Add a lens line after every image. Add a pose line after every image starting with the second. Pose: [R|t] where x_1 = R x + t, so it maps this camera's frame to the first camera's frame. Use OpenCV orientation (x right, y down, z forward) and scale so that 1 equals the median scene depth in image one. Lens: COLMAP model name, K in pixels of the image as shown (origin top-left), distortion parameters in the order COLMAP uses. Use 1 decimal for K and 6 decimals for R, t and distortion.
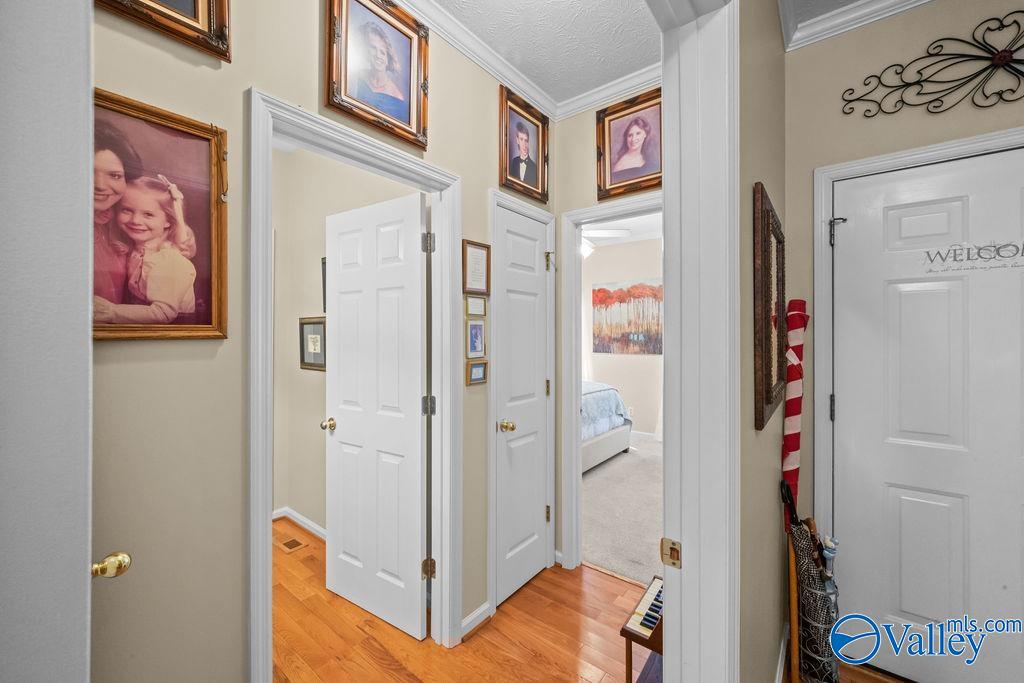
lens RADIAL K [[402.0, 0, 509.9], [0, 402.0, 337.9], [0, 0, 1]] dist [0.002690, -0.000869]
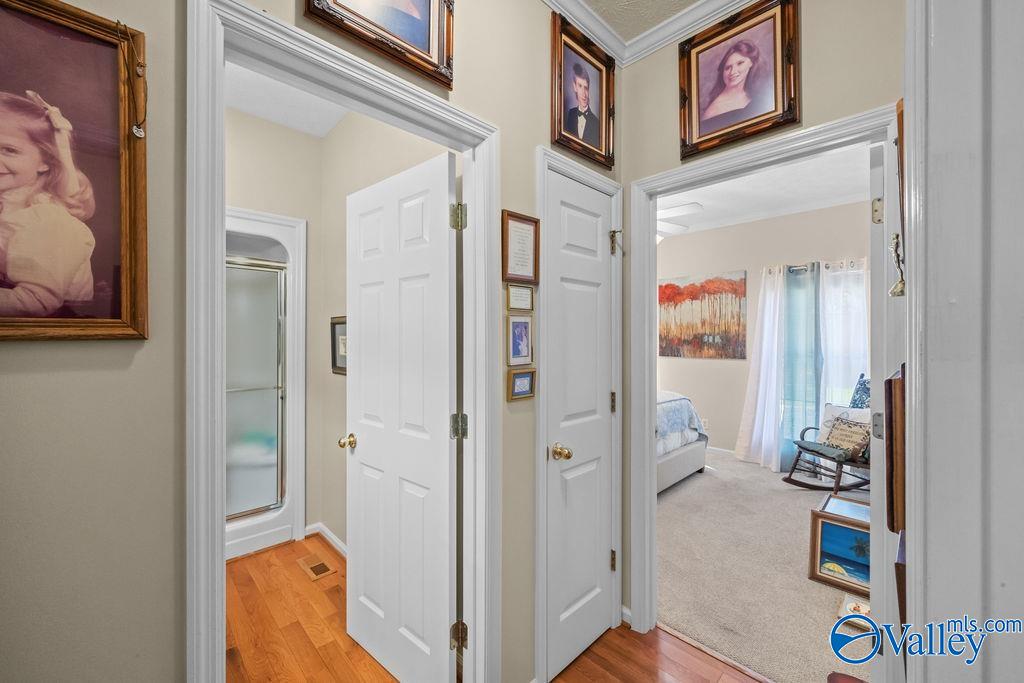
lens RADIAL K [[402.0, 0, 508.2], [0, 402.0, 339.4], [0, 0, 1]] dist [0.002690, -0.000869]
pose [[0.990118, 0.000754, -0.140232, 0.000913], [-0.000943, 0.999999, -0.001280, 0.001136], [0.140231, 0.001400, 0.990118, 0.208929]]
